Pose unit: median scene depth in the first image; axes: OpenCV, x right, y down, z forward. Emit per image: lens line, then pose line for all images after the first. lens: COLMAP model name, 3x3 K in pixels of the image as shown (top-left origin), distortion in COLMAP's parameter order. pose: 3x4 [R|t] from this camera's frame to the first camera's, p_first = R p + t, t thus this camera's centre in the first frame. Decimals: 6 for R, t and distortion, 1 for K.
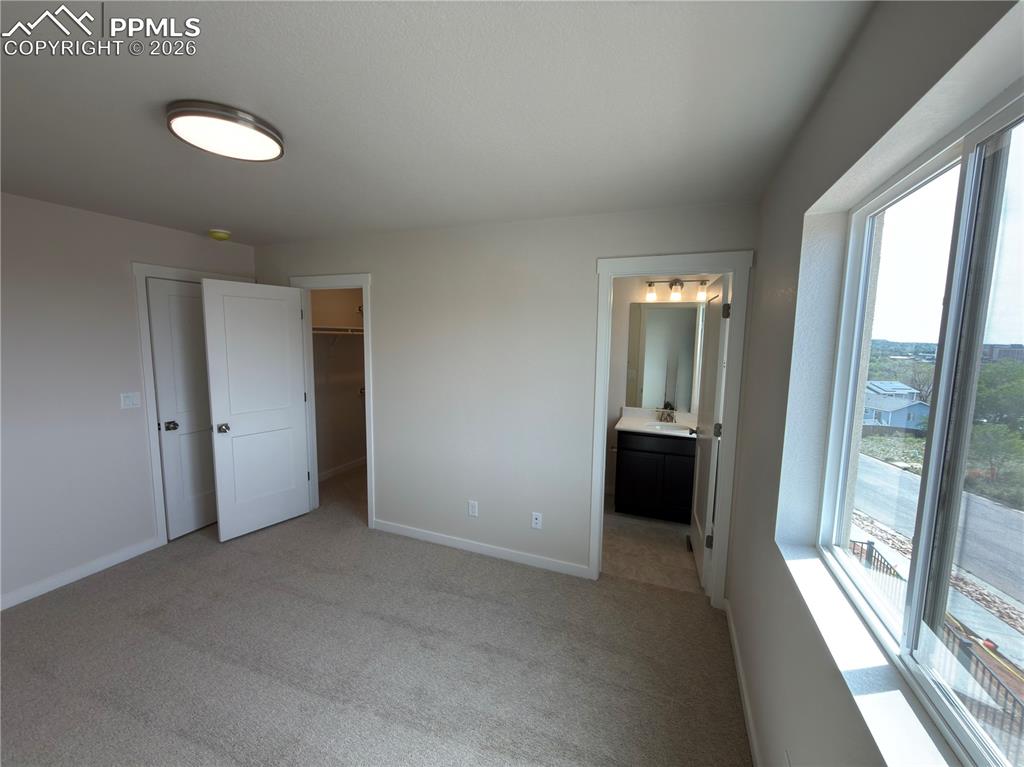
lens RADIAL K [[407.1, 0, 509.9], [0, 407.1, 382.3], [0, 0, 1]] dist [0.000245, 0.000048]
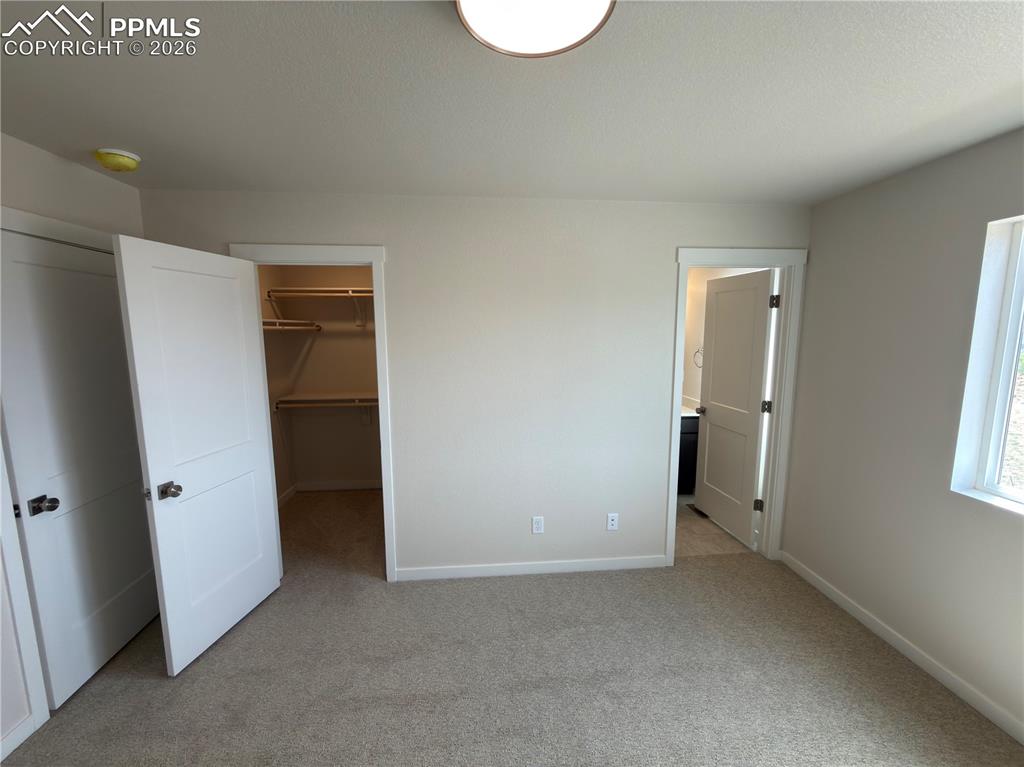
lens RADIAL K [[408.9, 0, 512.5], [0, 408.9, 382.8], [0, 0, 1]] dist [-0.000177, 0.000309]
pose [[0.892717, -0.078166, 0.443786, -0.507594], [0.068729, 0.996936, 0.037340, -0.032454], [-0.445345, -0.002833, 0.895354, 0.237358]]
